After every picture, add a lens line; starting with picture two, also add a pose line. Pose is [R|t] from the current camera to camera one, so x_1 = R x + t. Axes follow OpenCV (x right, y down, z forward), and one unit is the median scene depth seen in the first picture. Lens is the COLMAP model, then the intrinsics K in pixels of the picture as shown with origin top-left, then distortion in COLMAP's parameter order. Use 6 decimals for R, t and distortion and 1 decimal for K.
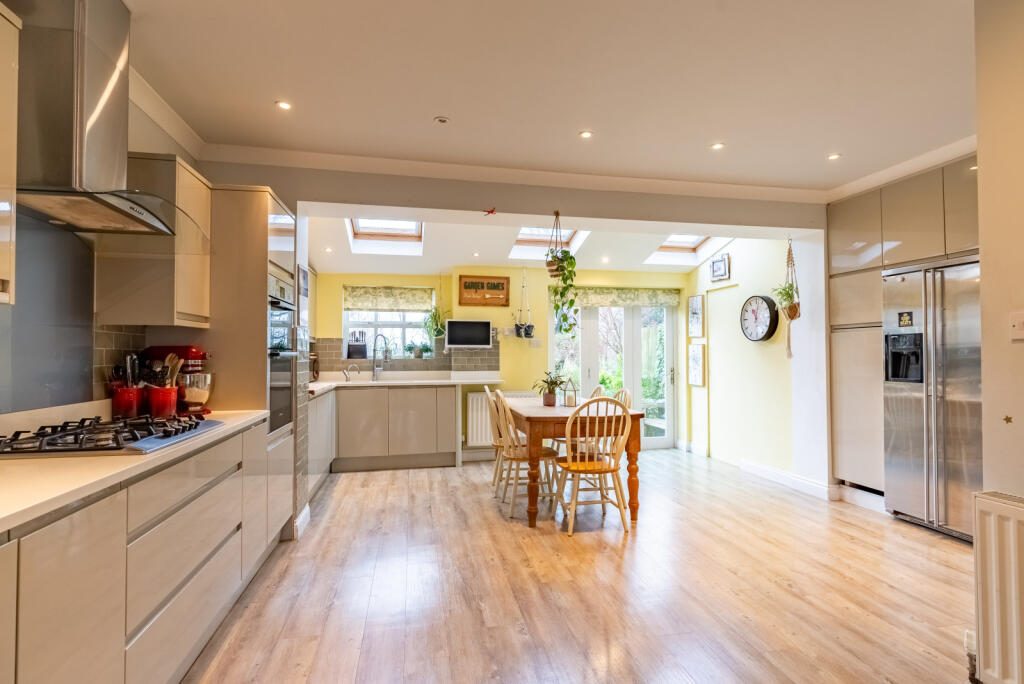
lens RADIAL K [[501.1, 0, 511.7], [0, 501.1, 342.9], [0, 0, 1]] dist [-0.011617, 0.004973]
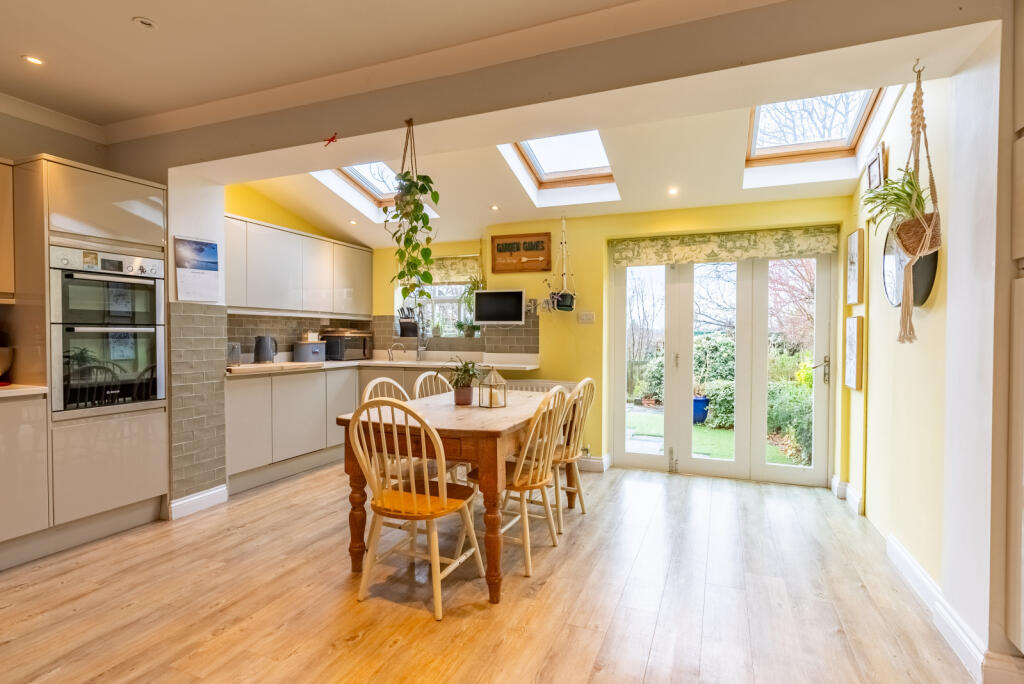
lens RADIAL K [[501.1, 0, 512.6], [0, 501.1, 343.1], [0, 0, 1]] dist [-0.011617, 0.004973]
pose [[0.840182, 0.014589, -0.542109, 0.528110], [0.006927, 0.999268, 0.037627, 0.013241], [0.542261, -0.035369, 0.839465, 0.455923]]
